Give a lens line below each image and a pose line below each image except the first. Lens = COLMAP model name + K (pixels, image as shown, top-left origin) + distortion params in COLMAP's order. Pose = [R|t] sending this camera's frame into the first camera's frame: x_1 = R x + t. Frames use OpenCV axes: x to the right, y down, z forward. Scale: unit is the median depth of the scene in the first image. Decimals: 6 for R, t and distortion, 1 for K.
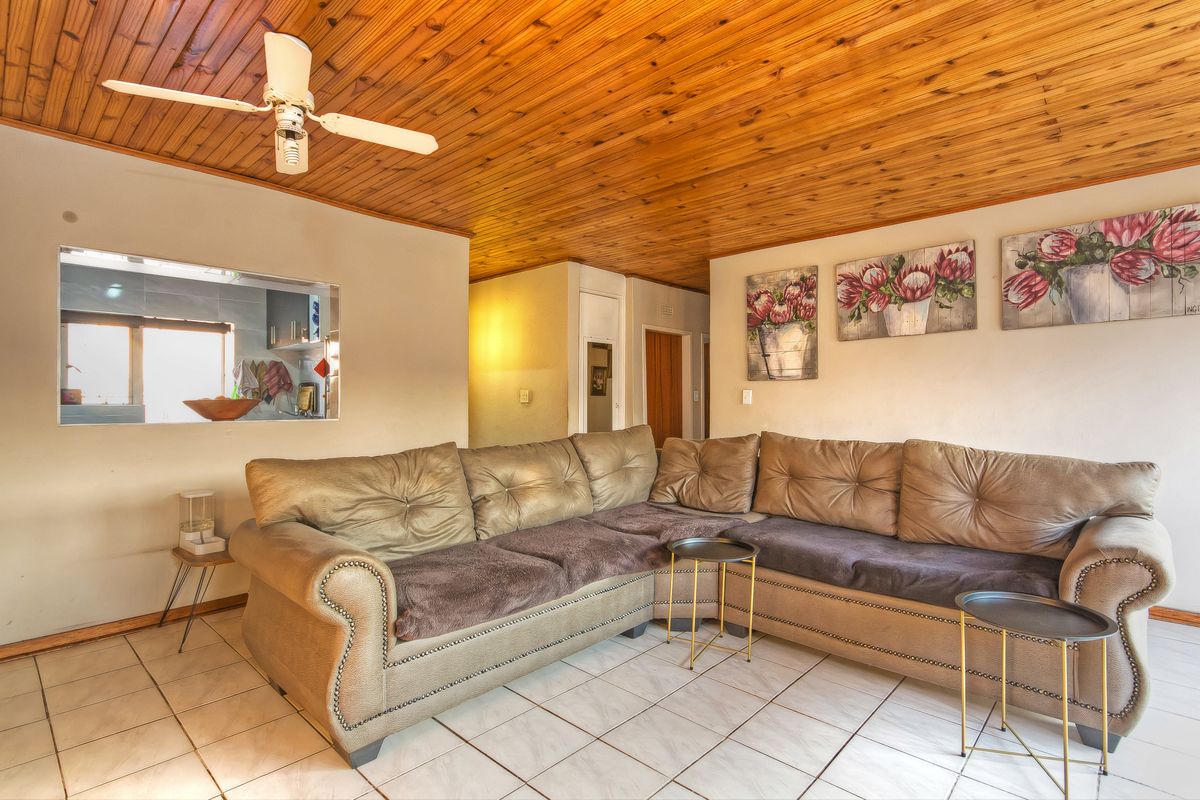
lens RADIAL K [[584.3, 0, 601.2], [0, 584.3, 397.7], [0, 0, 1]] dist [0.003123, -0.000144]
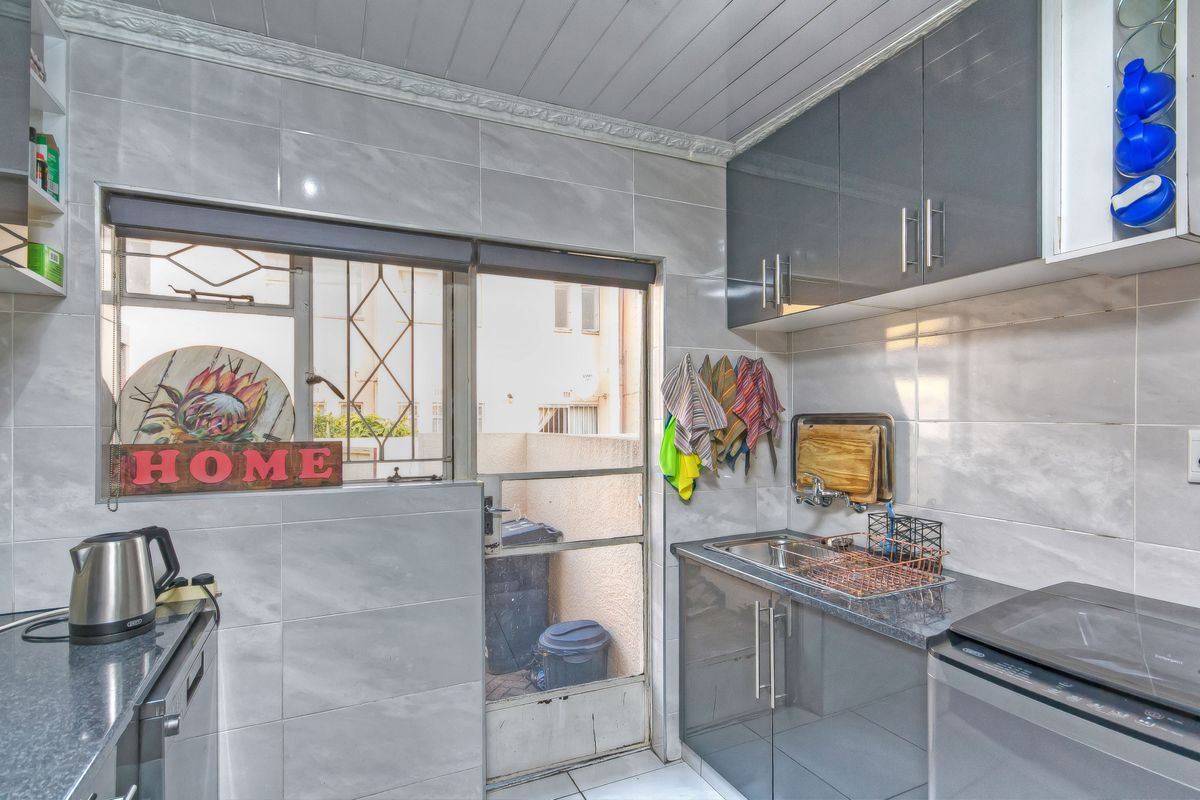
lens RADIAL K [[584.3, 0, 613.8], [0, 584.3, 421.8], [0, 0, 1]] dist [0.003123, -0.000144]
pose [[0.939551, -0.004247, -0.342382, -0.520071], [0.007464, 0.999940, 0.008077, -0.024261], [0.342327, -0.010145, 0.939526, 0.616710]]
